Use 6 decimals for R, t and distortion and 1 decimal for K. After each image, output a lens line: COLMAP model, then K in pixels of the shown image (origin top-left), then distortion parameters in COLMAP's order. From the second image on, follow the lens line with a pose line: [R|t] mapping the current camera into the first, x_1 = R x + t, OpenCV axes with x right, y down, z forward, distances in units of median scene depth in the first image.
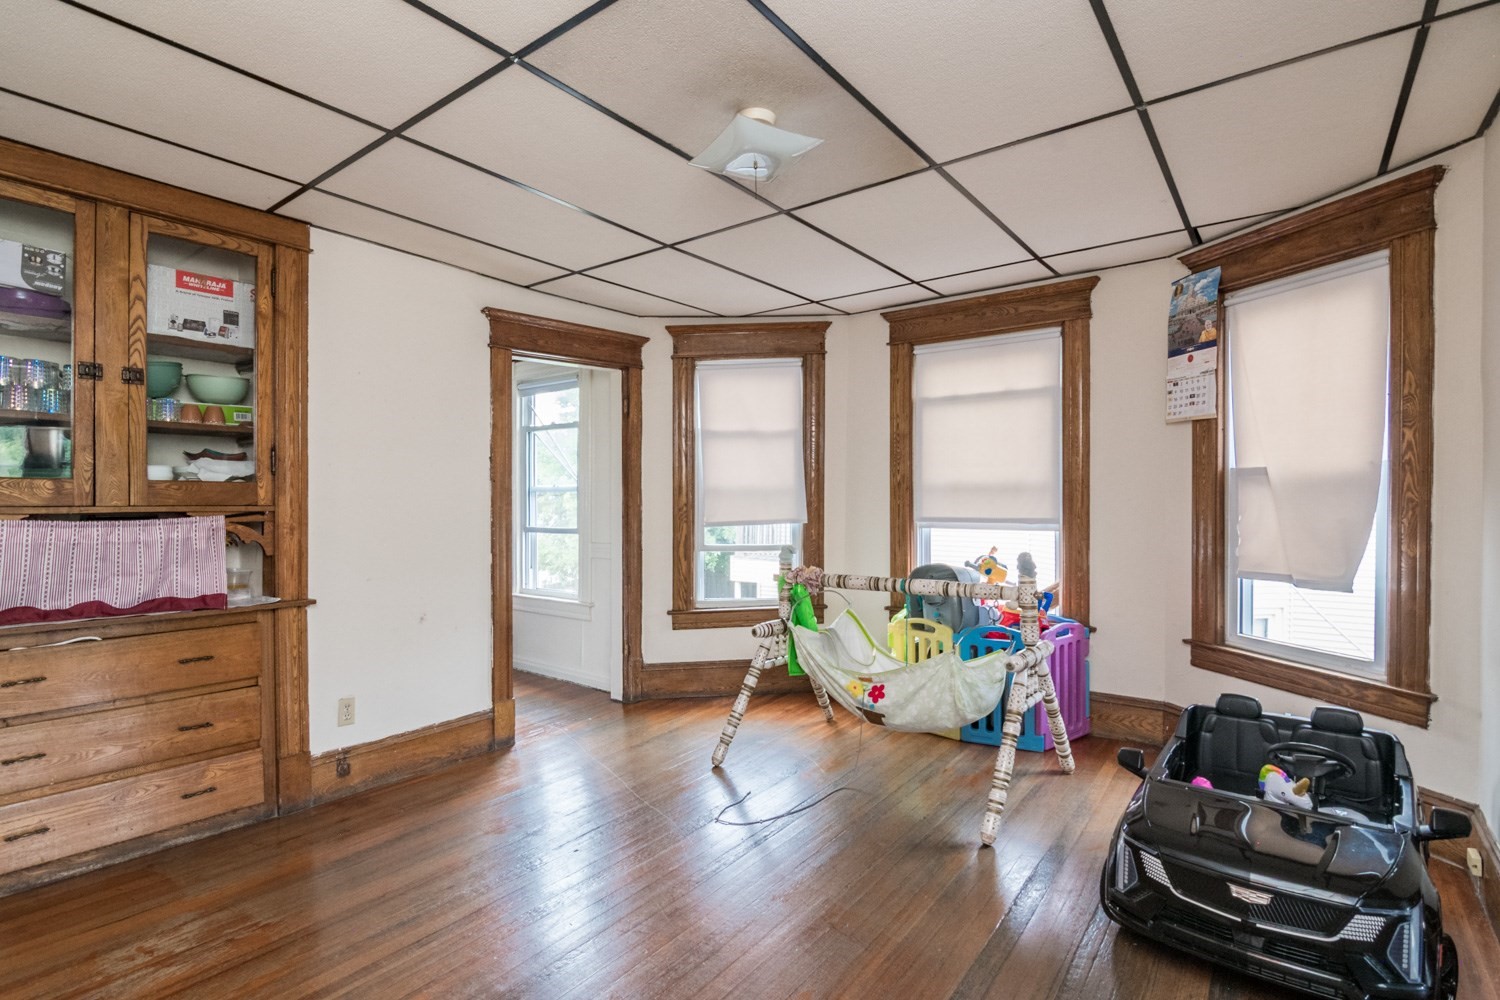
lens RADIAL K [[739.9, 0, 744.0], [0, 739.9, 503.0], [0, 0, 1]] dist [-0.005621, -0.002665]
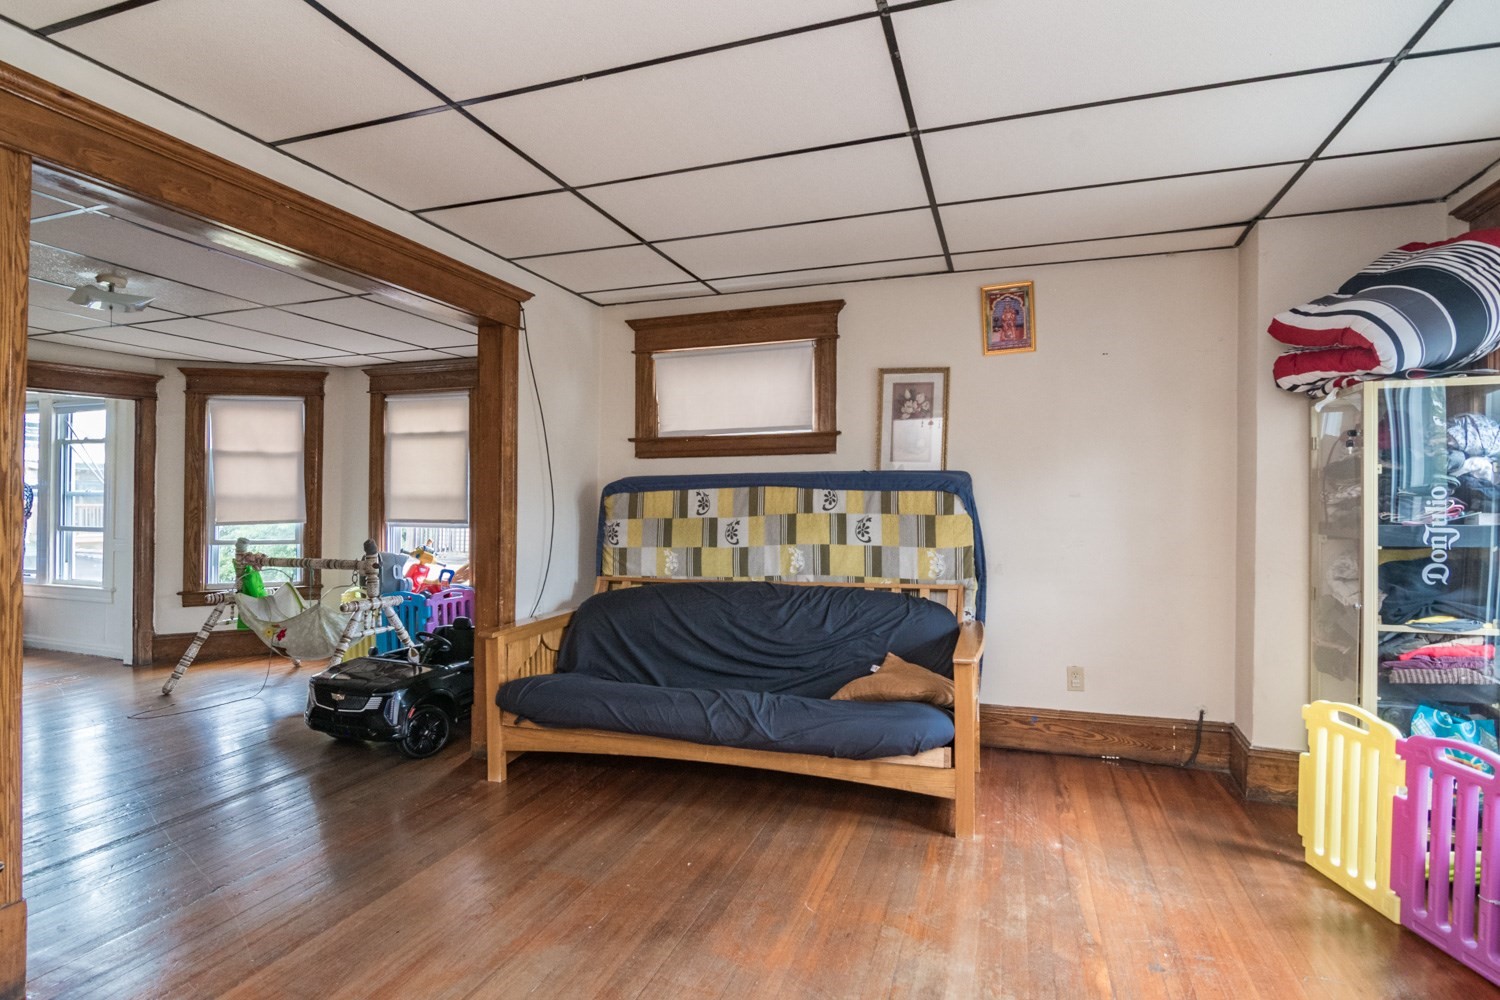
lens RADIAL K [[739.9, 0, 757.4], [0, 739.9, 499.8], [0, 0, 1]] dist [-0.005621, -0.002665]
pose [[0.944057, 0.011062, 0.329598, 0.415925], [-0.007930, 0.999910, -0.010844, -0.006141], [-0.329688, 0.007624, 0.944059, -0.517587]]
